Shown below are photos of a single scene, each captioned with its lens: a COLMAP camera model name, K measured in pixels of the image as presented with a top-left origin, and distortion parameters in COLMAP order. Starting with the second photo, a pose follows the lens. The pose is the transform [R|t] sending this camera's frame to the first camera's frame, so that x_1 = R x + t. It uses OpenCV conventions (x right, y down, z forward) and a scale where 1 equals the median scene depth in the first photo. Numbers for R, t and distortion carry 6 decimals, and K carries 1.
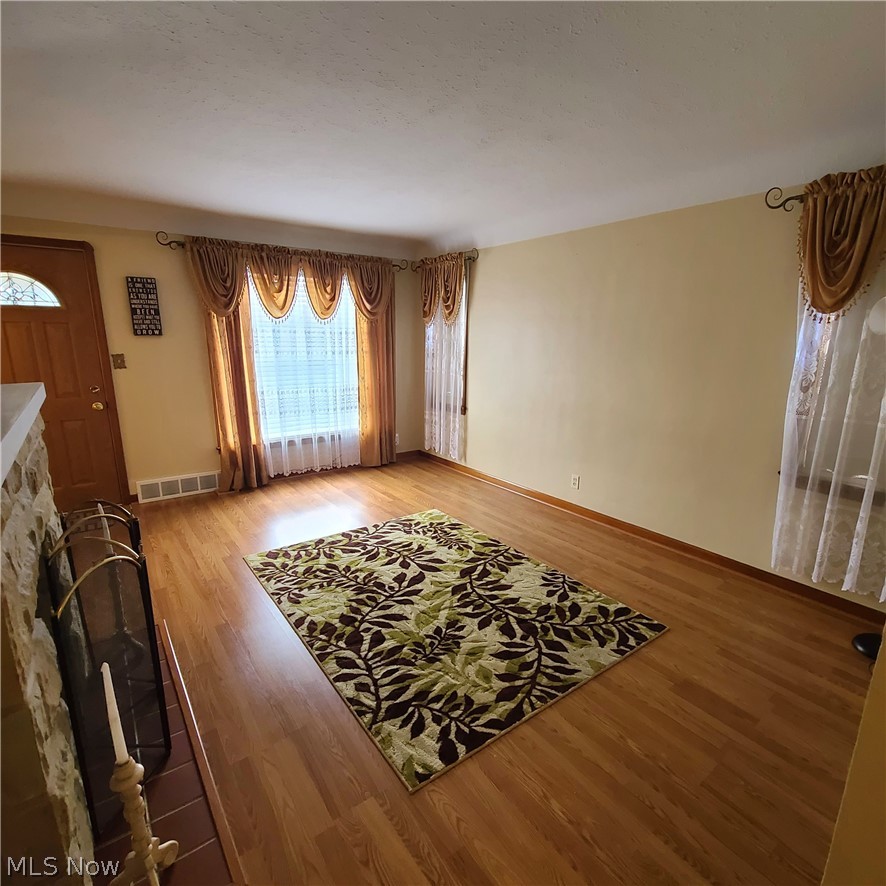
lens RADIAL K [[479.8, 0, 444.0], [0, 479.8, 446.4], [0, 0, 1]] dist [-0.008051, -0.000236]
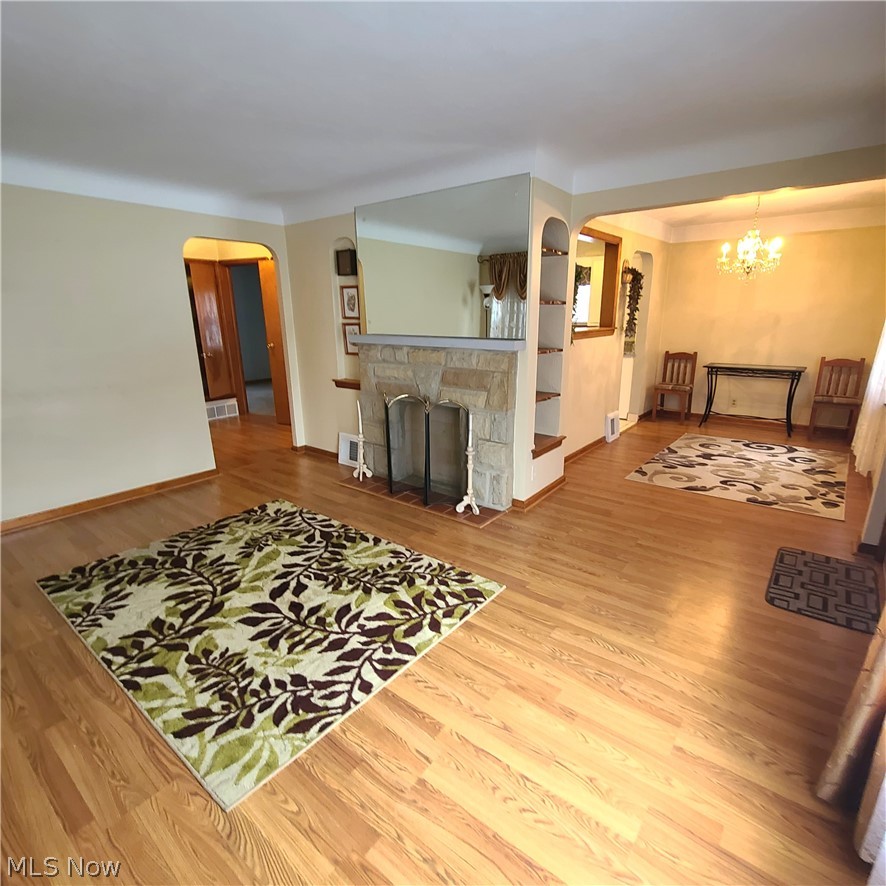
lens RADIAL K [[479.8, 0, 444.1], [0, 479.8, 445.5], [0, 0, 1]] dist [-0.008051, -0.000236]
pose [[-0.963155, 0.068658, -0.260034, -0.135013], [-0.064377, 0.879903, 0.470773, -0.381151], [0.261127, 0.470168, -0.843063, 1.666946]]
